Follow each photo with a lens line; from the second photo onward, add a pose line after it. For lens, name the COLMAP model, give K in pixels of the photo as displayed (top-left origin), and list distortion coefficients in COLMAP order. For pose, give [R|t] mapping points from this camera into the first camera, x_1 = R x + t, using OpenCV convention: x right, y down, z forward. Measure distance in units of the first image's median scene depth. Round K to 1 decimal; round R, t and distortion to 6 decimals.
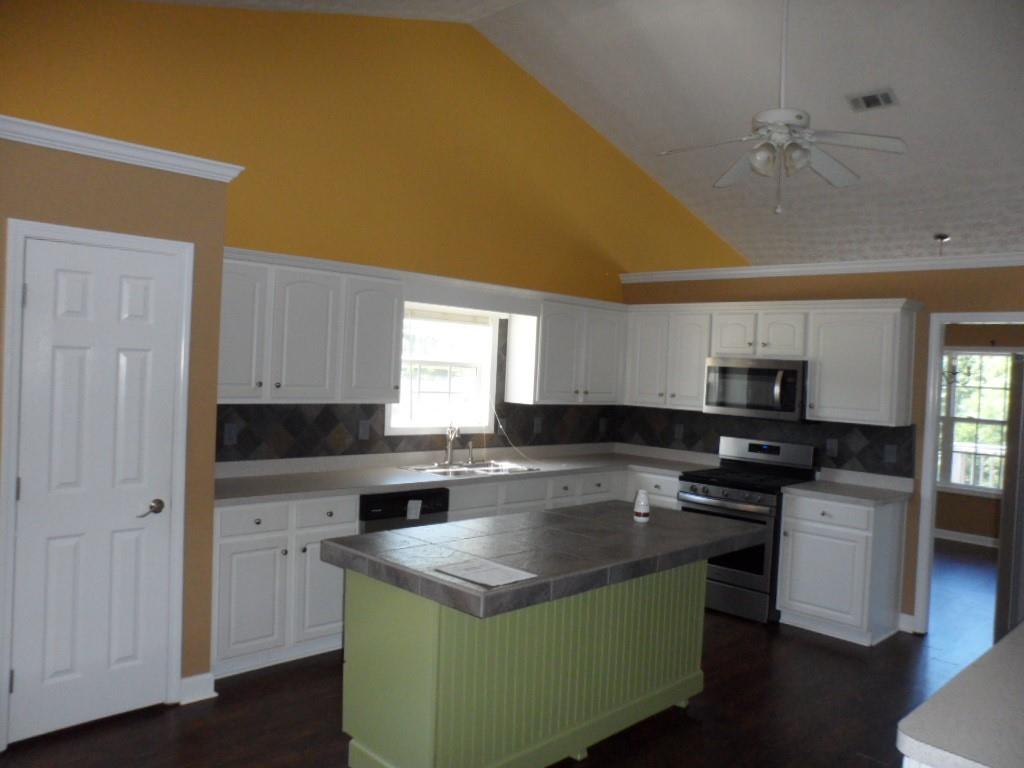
lens RADIAL K [[777.8, 0, 522.5], [0, 777.8, 373.6], [0, 0, 1]] dist [-0.167907, 0.179641]
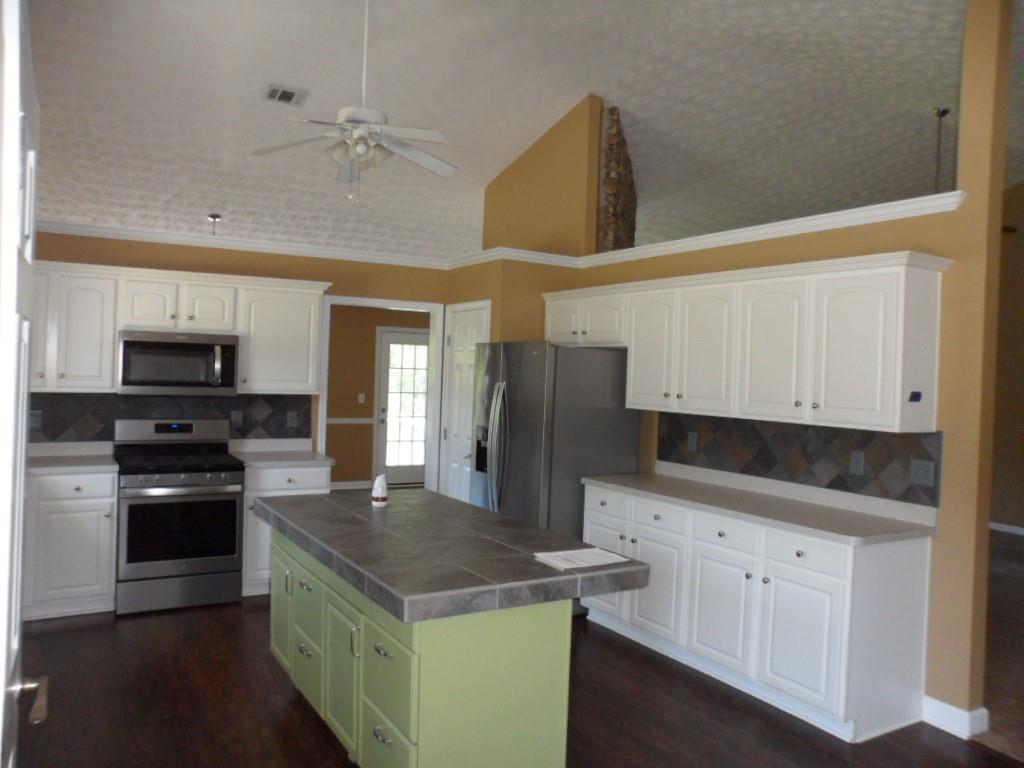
lens RADIAL K [[777.8, 0, 522.5], [0, 777.8, 373.6], [0, 0, 1]] dist [-0.167907, 0.179641]
pose [[0.226681, -0.048083, 0.972782, -0.525241], [-0.013723, 0.998524, 0.052553, -0.024924], [-0.973872, -0.025262, 0.225686, 0.403219]]
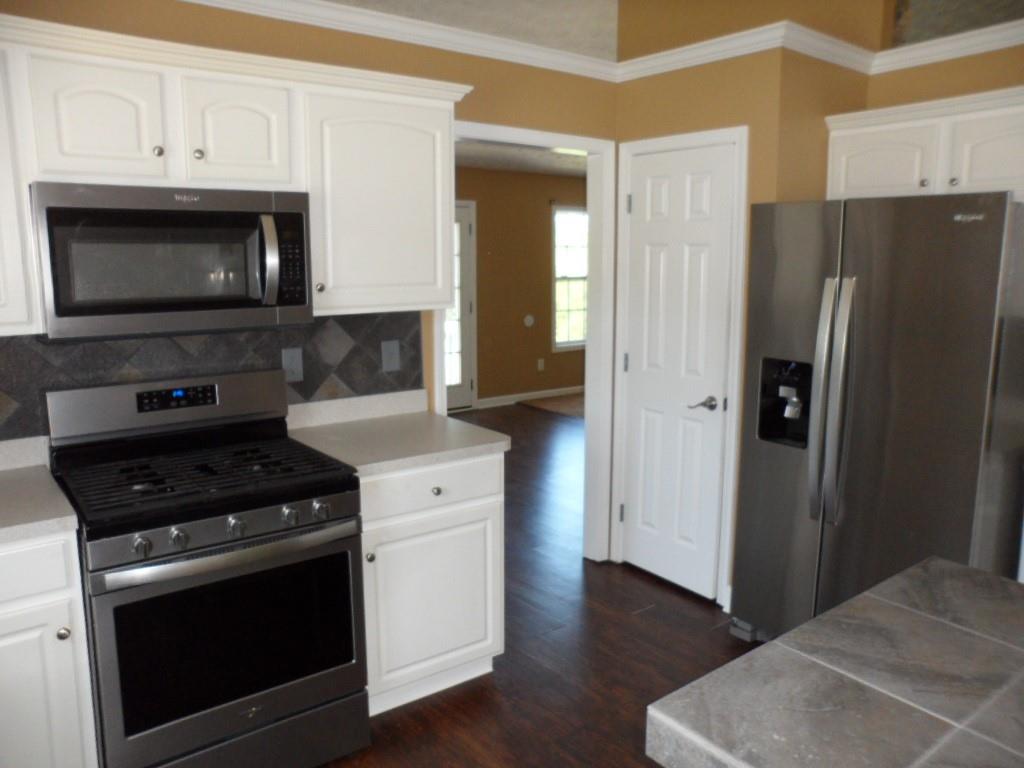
lens RADIAL K [[777.8, 0, 522.5], [0, 777.8, 373.6], [0, 0, 1]] dist [-0.167907, 0.179641]
pose [[0.109343, -0.201317, 0.973404, -0.090232], [0.009082, 0.979437, 0.201545, -0.001497], [-0.993963, -0.013197, 0.108923, 0.812477]]
